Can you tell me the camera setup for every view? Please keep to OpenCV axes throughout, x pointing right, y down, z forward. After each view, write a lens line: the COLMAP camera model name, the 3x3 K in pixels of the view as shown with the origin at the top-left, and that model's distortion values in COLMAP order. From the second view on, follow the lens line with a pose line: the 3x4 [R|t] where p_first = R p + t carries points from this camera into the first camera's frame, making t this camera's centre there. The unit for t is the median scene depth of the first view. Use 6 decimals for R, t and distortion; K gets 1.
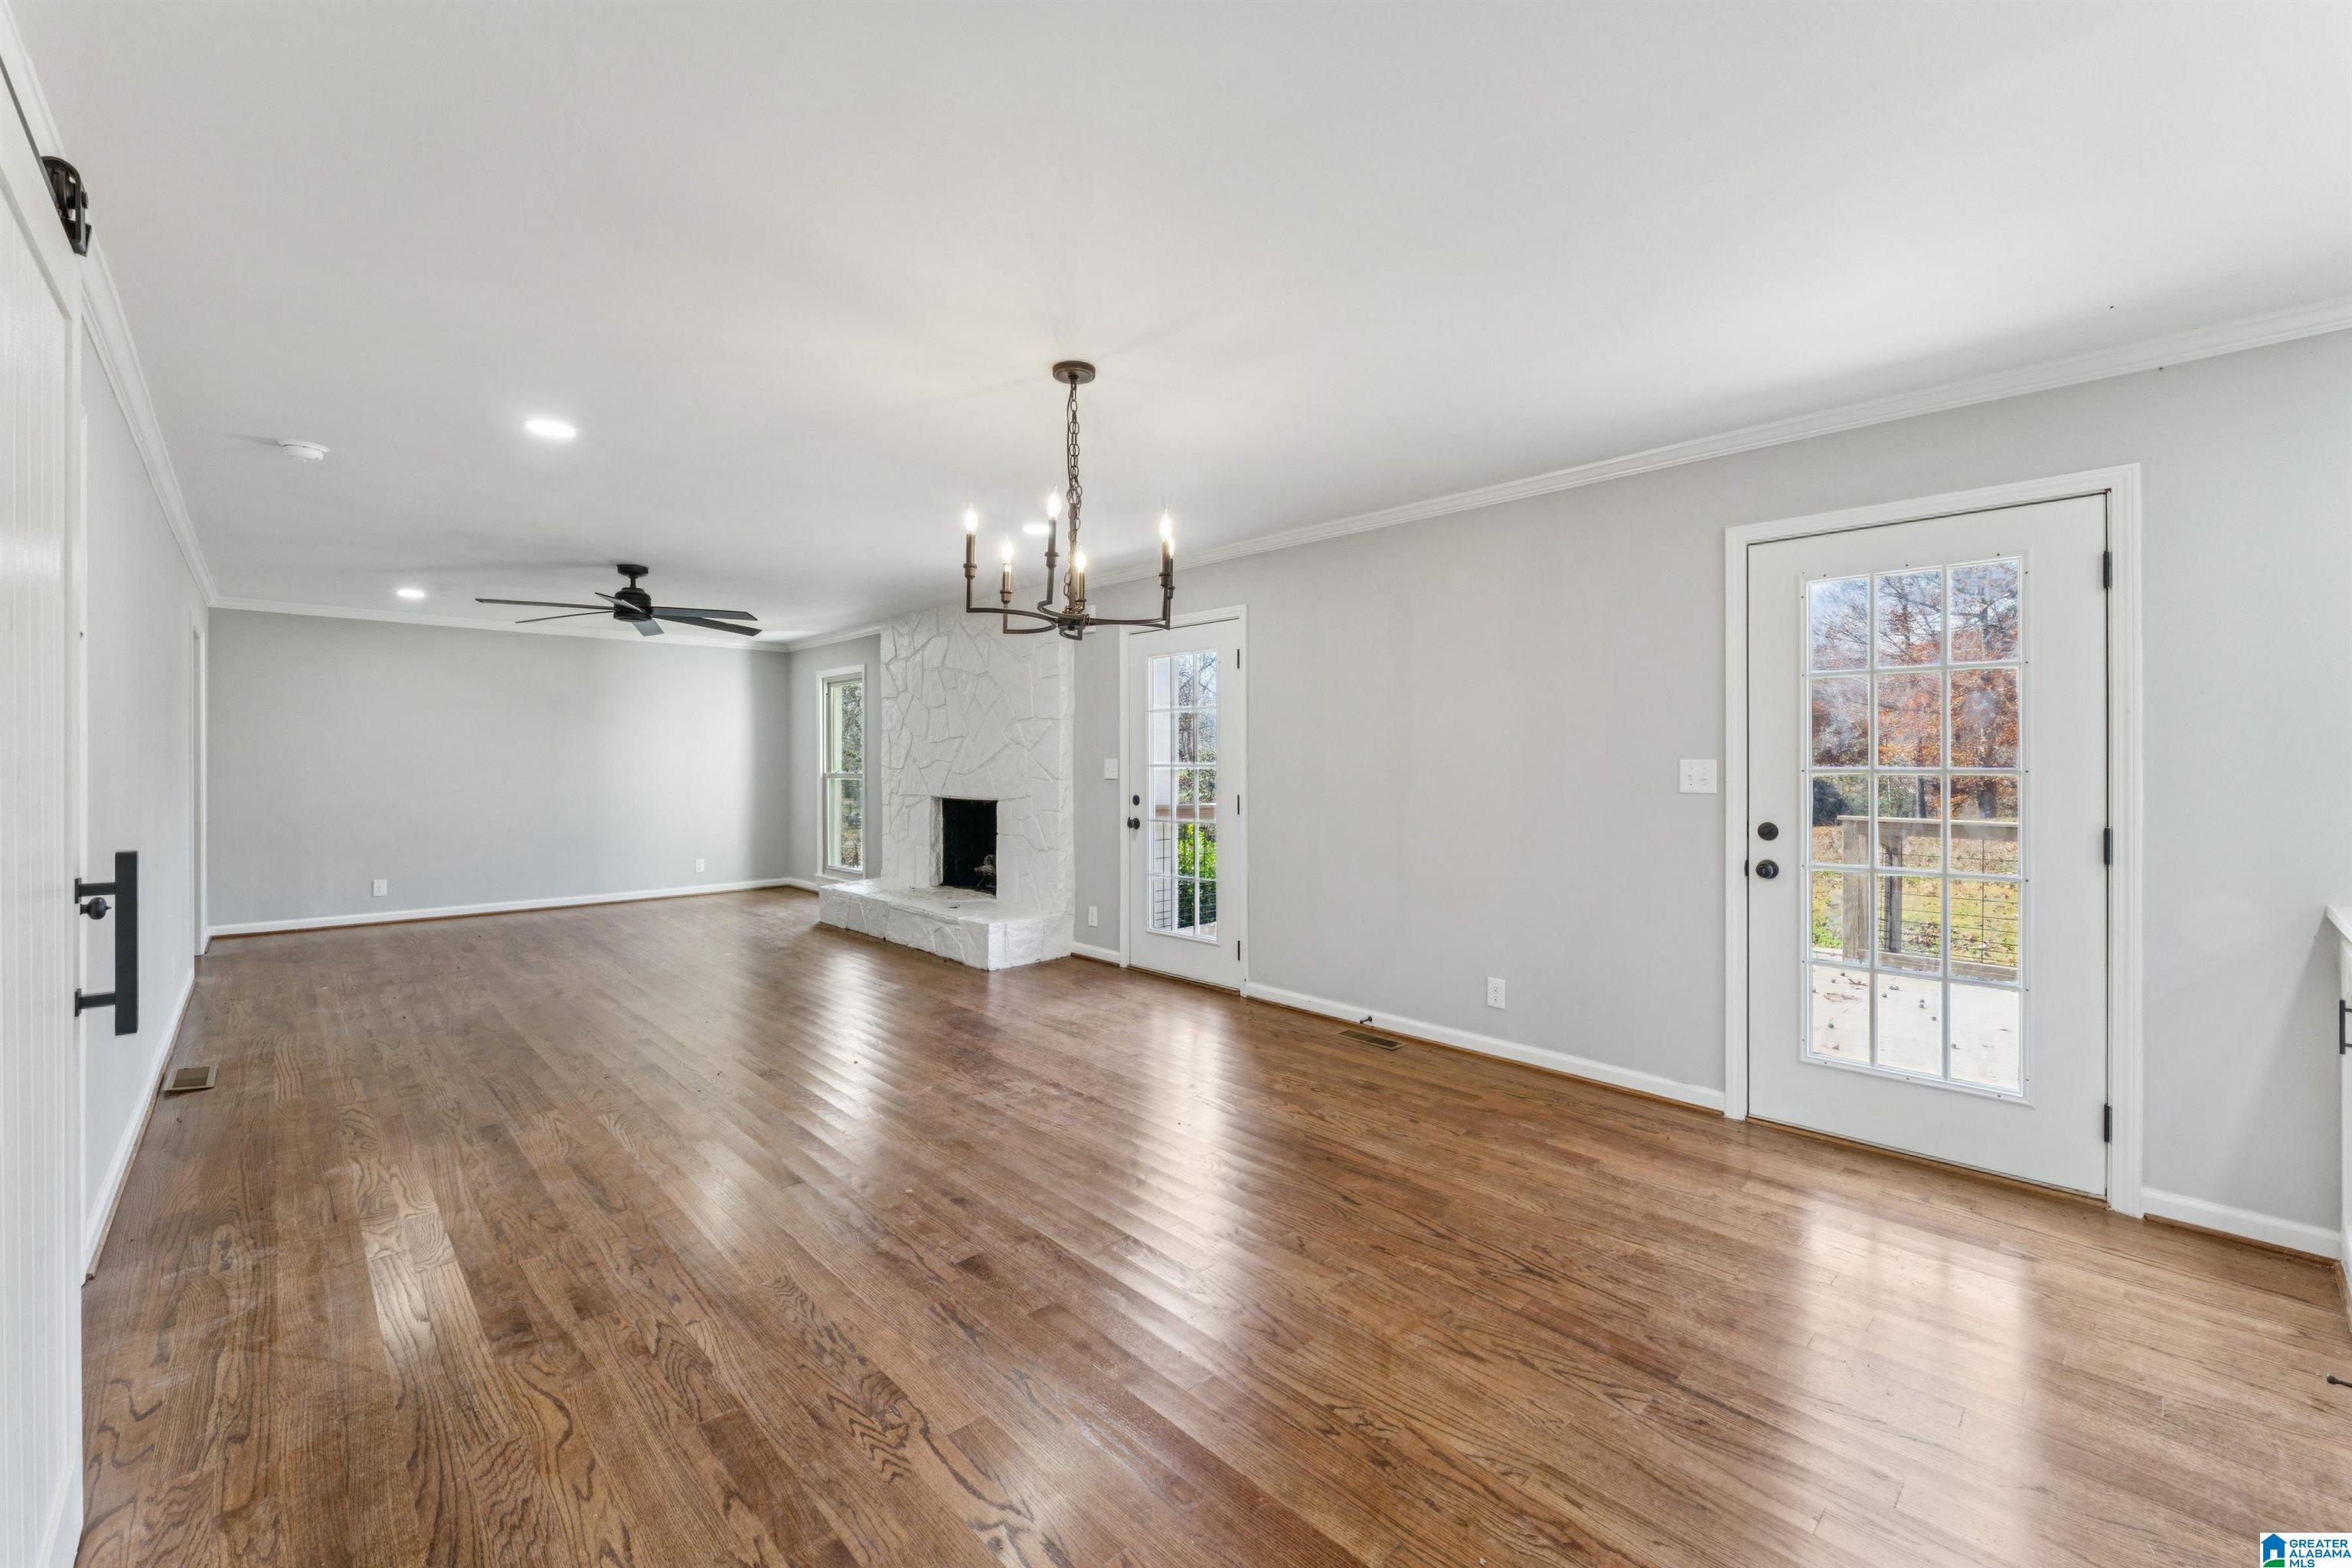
lens RADIAL K [[943.8, 0, 1182.8], [0, 943.8, 772.3], [0, 0, 1]] dist [-0.002202, -0.001002]
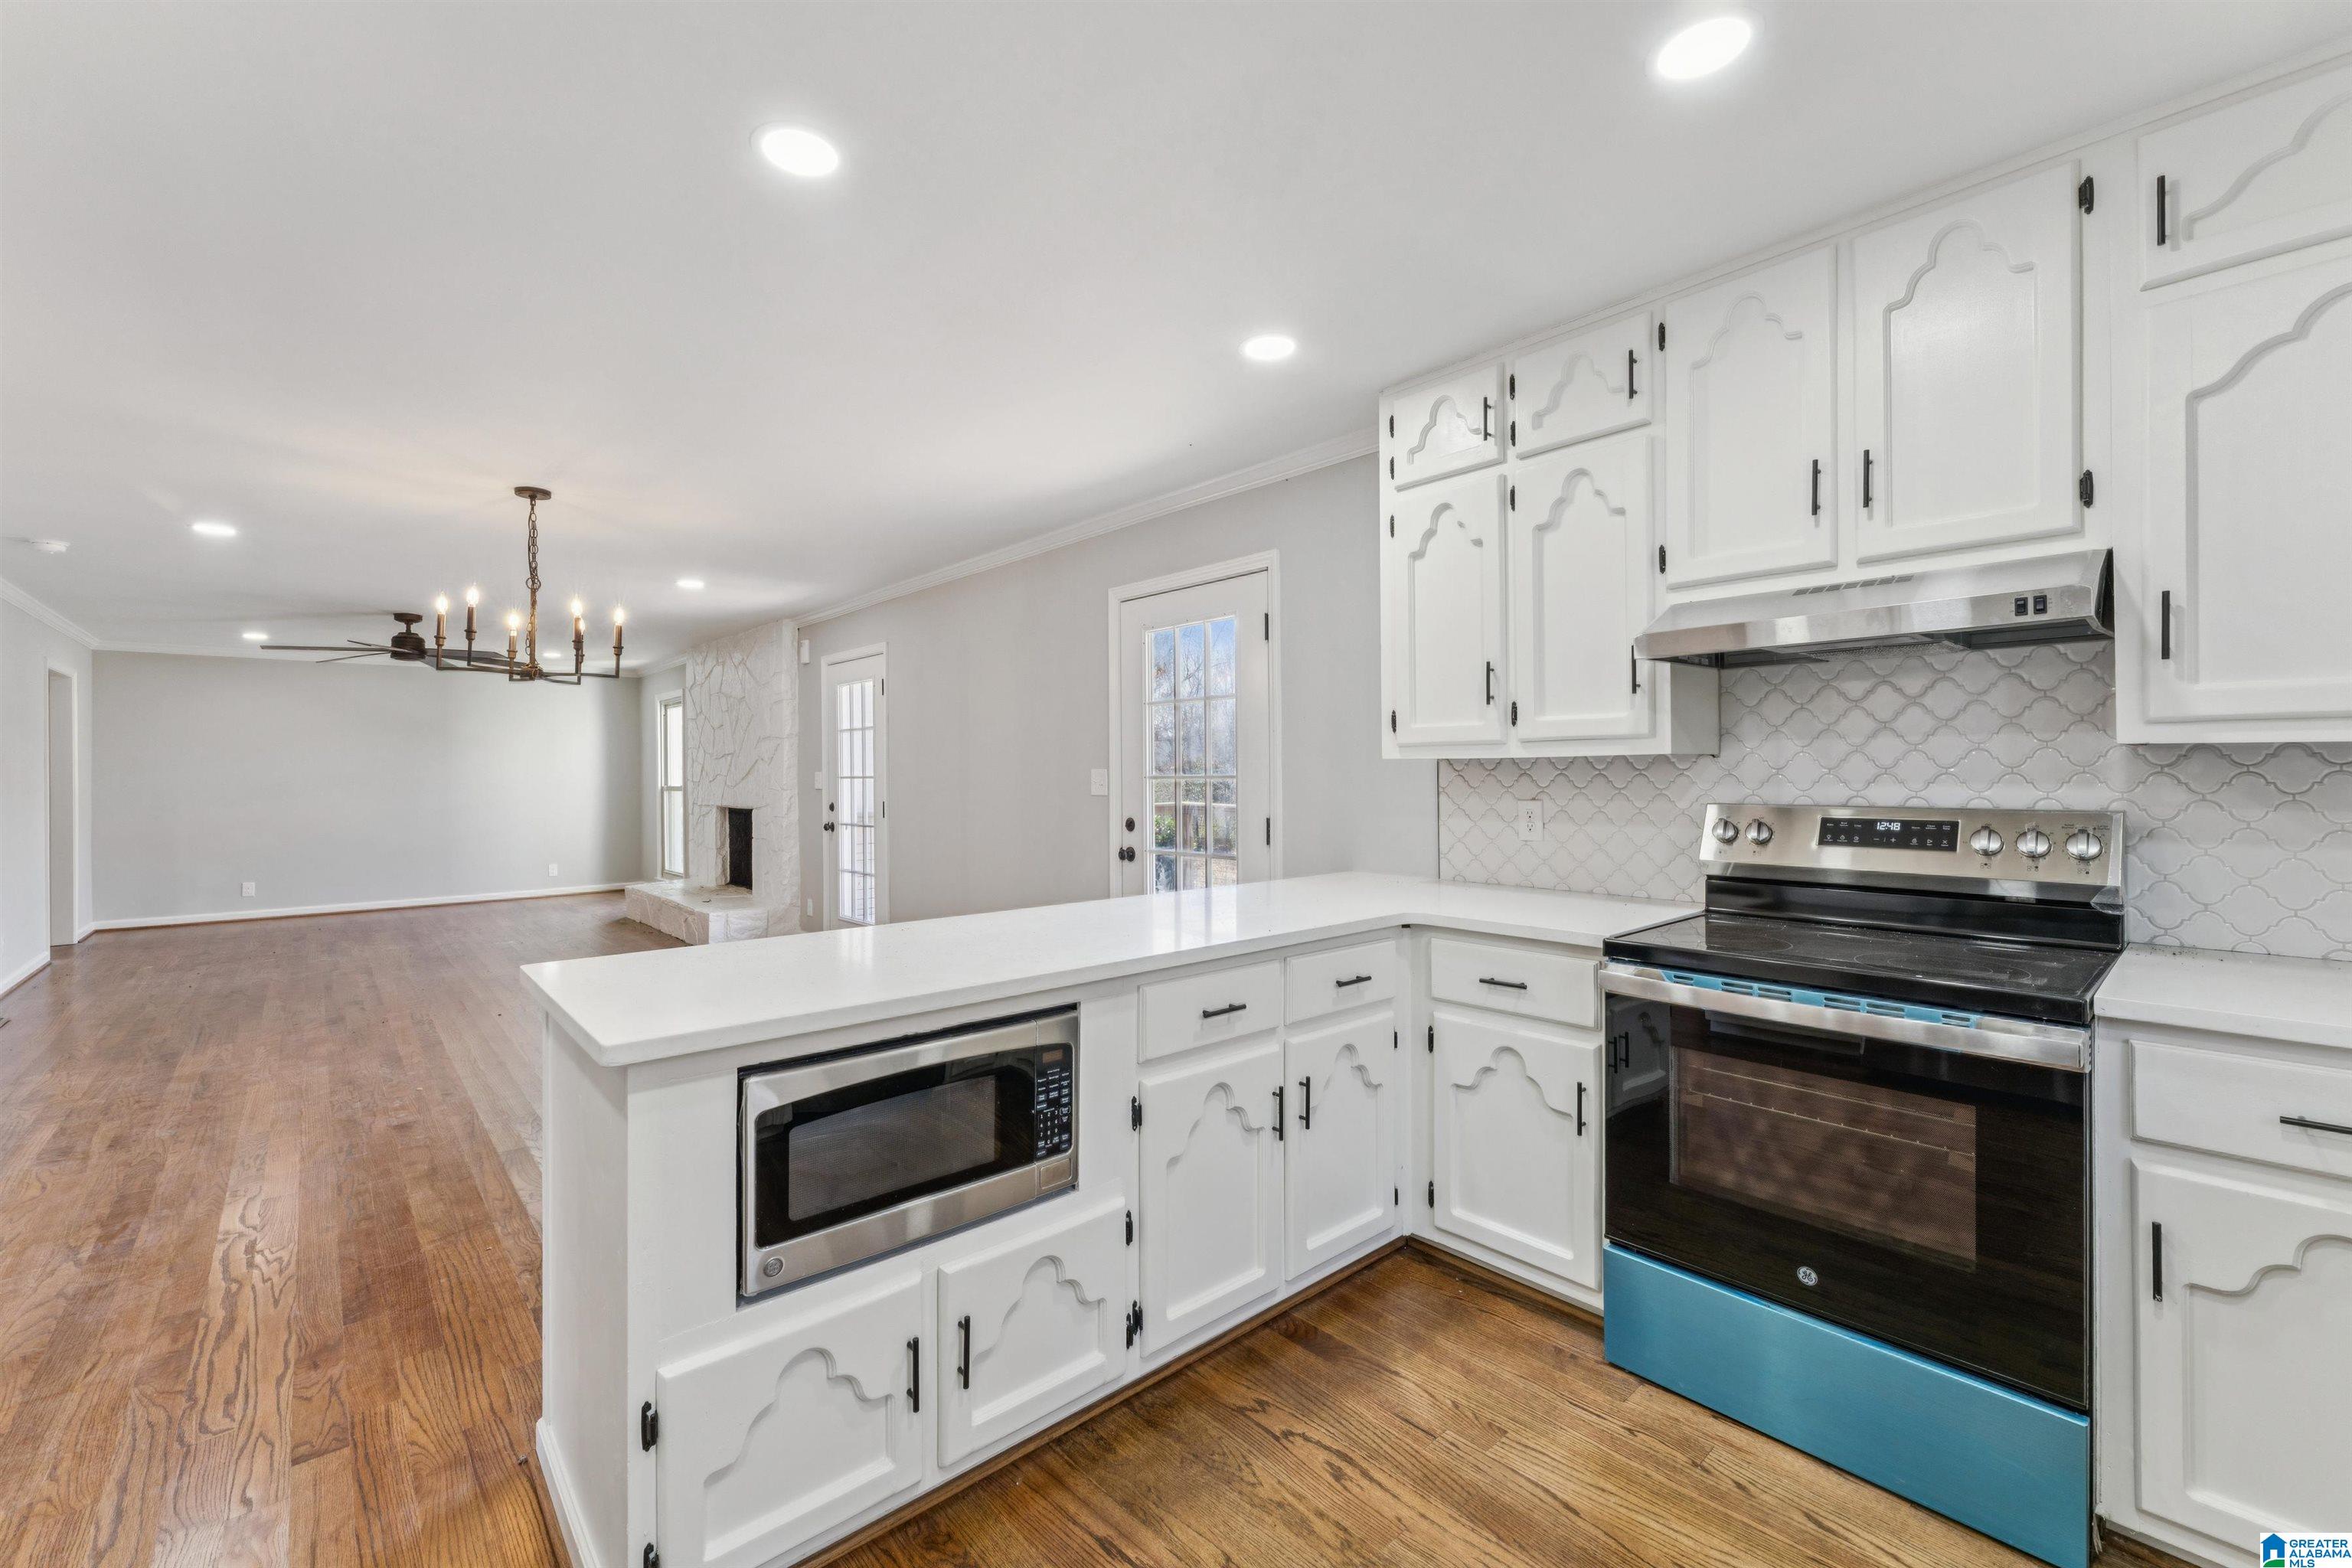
lens RADIAL K [[943.8, 0, 1165.0], [0, 943.8, 780.9], [0, 0, 1]] dist [-0.002202, -0.001002]
pose [[0.999606, -0.008845, -0.026646, 0.727989], [0.008779, 0.999958, -0.002581, 0.006880], [0.026668, 0.002346, 0.999642, -0.301804]]
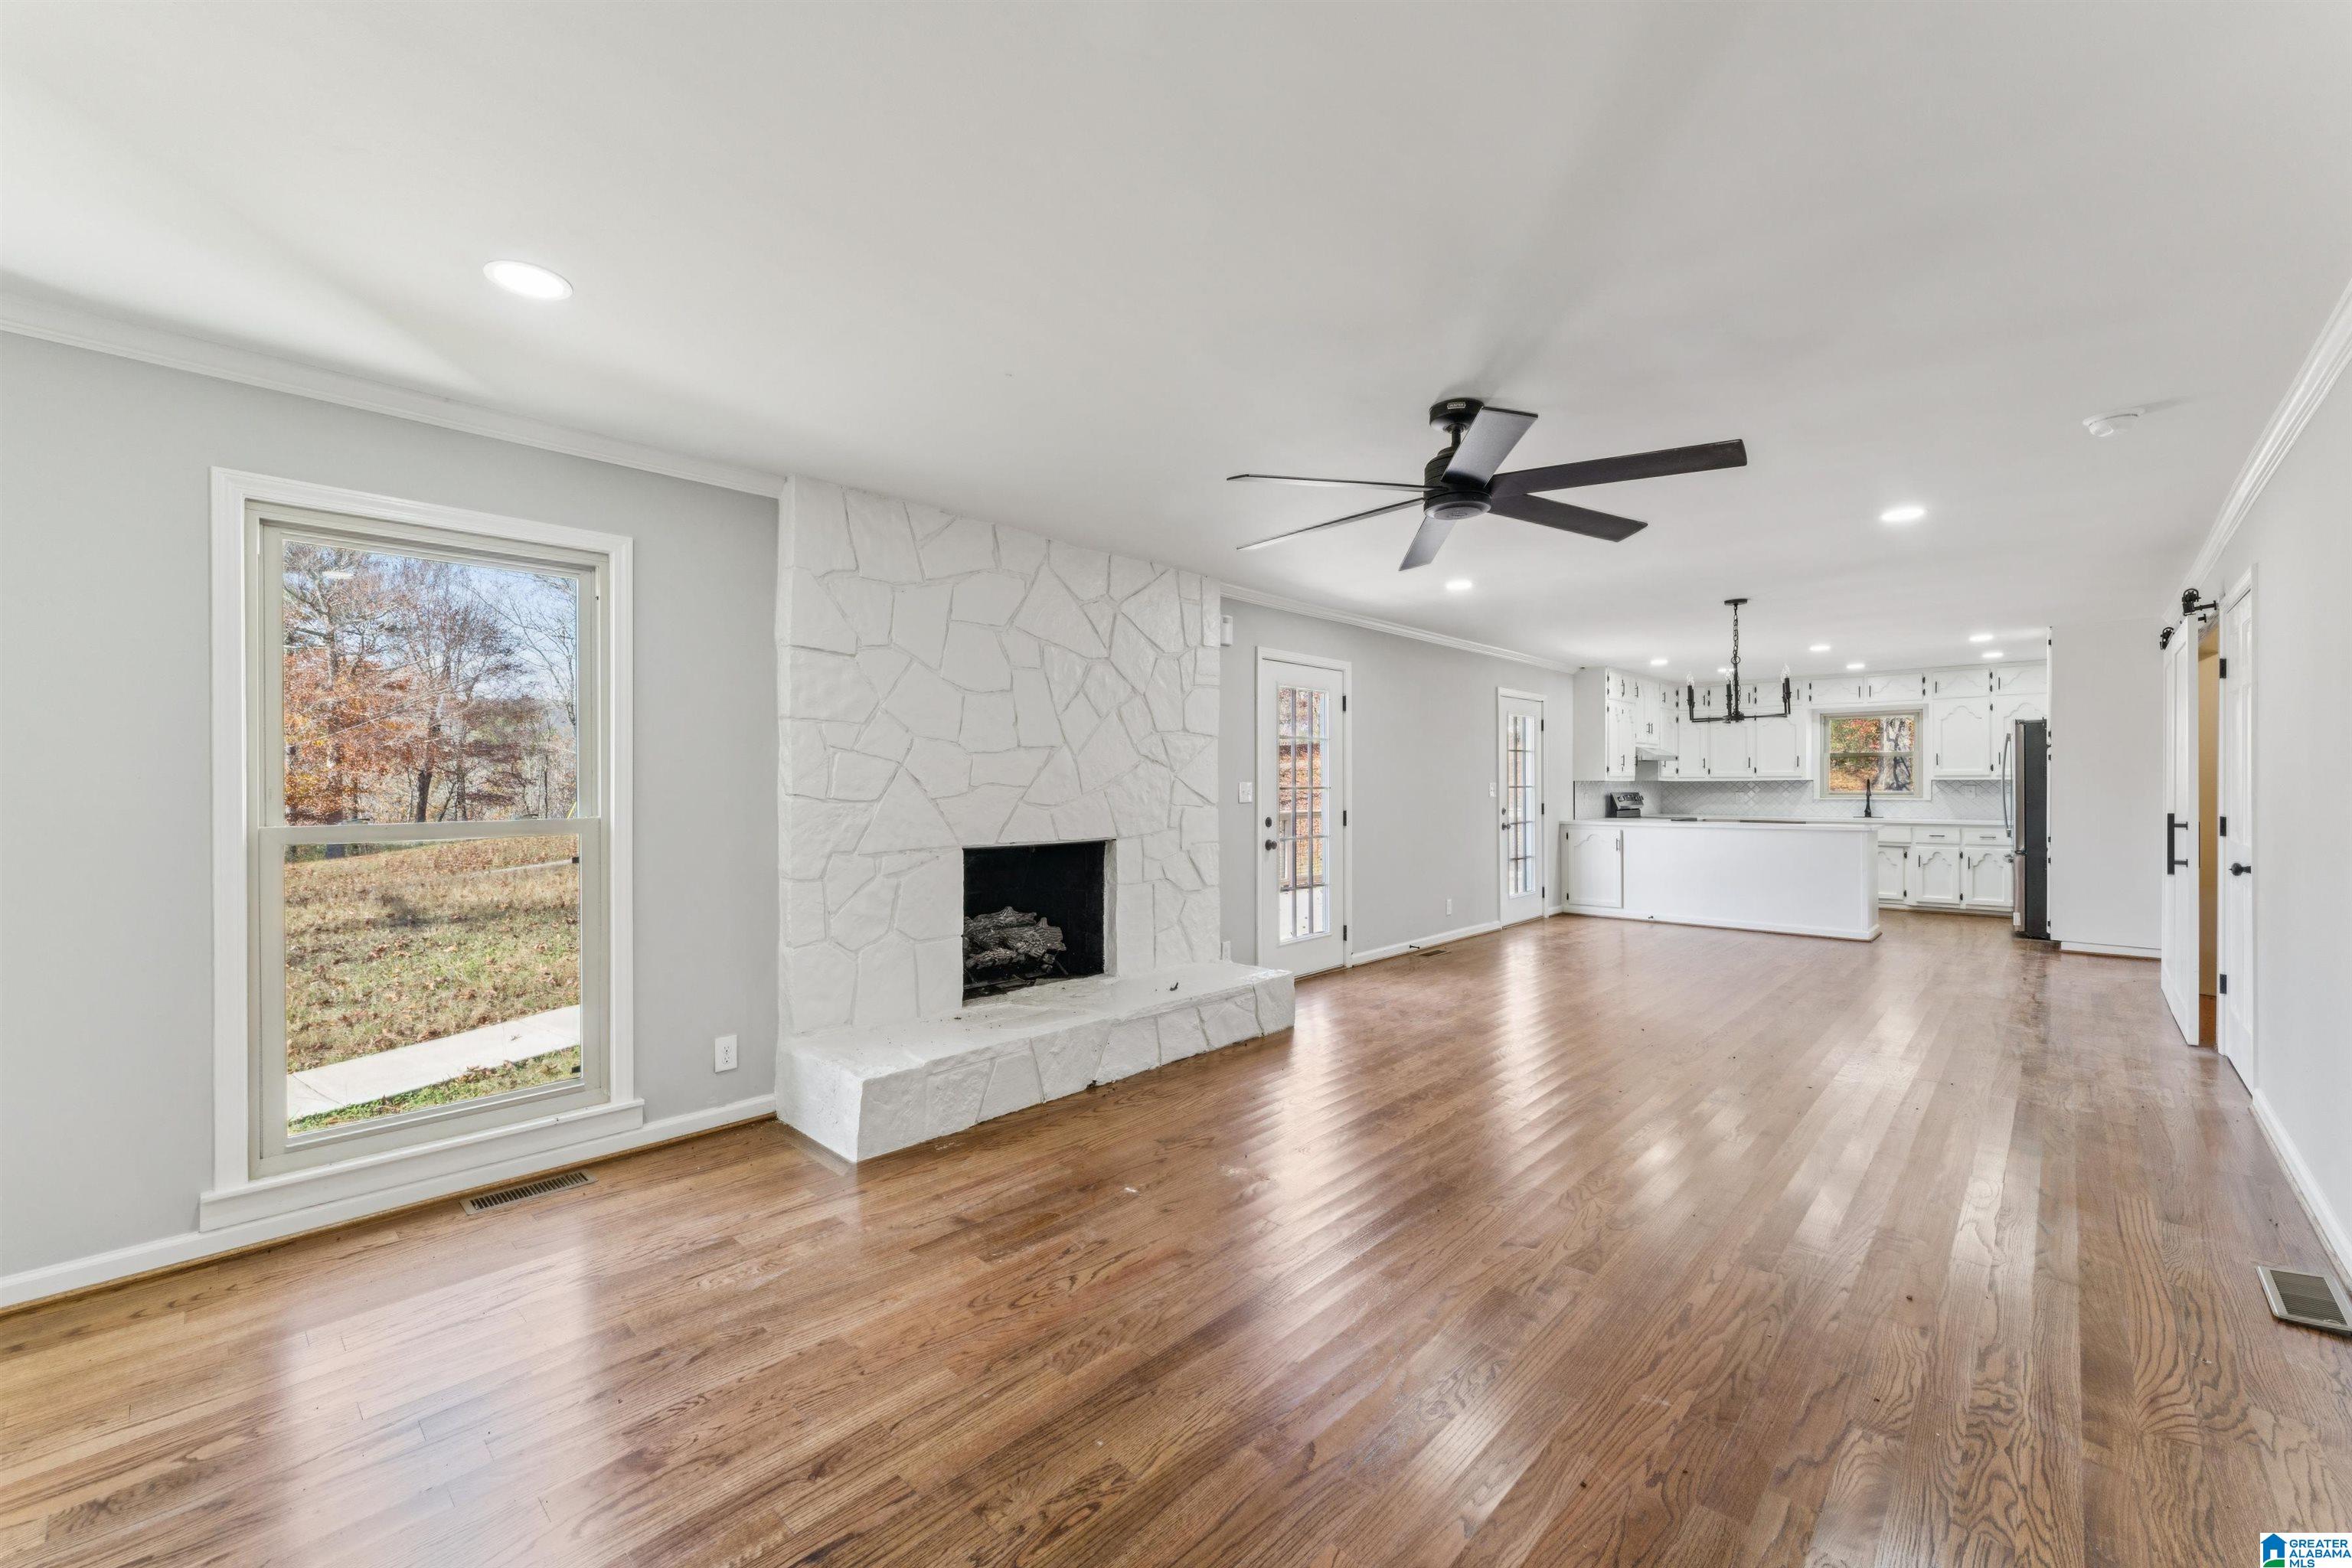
lens RADIAL K [[943.8, 0, 1171.7], [0, 943.8, 785.3], [0, 0, 1]] dist [-0.002202, -0.001002]
pose [[-0.048667, -0.002034, 0.998813, -1.902617], [0.013120, 0.999910, 0.002675, -0.024679], [-0.998729, 0.013235, -0.048636, 2.070947]]
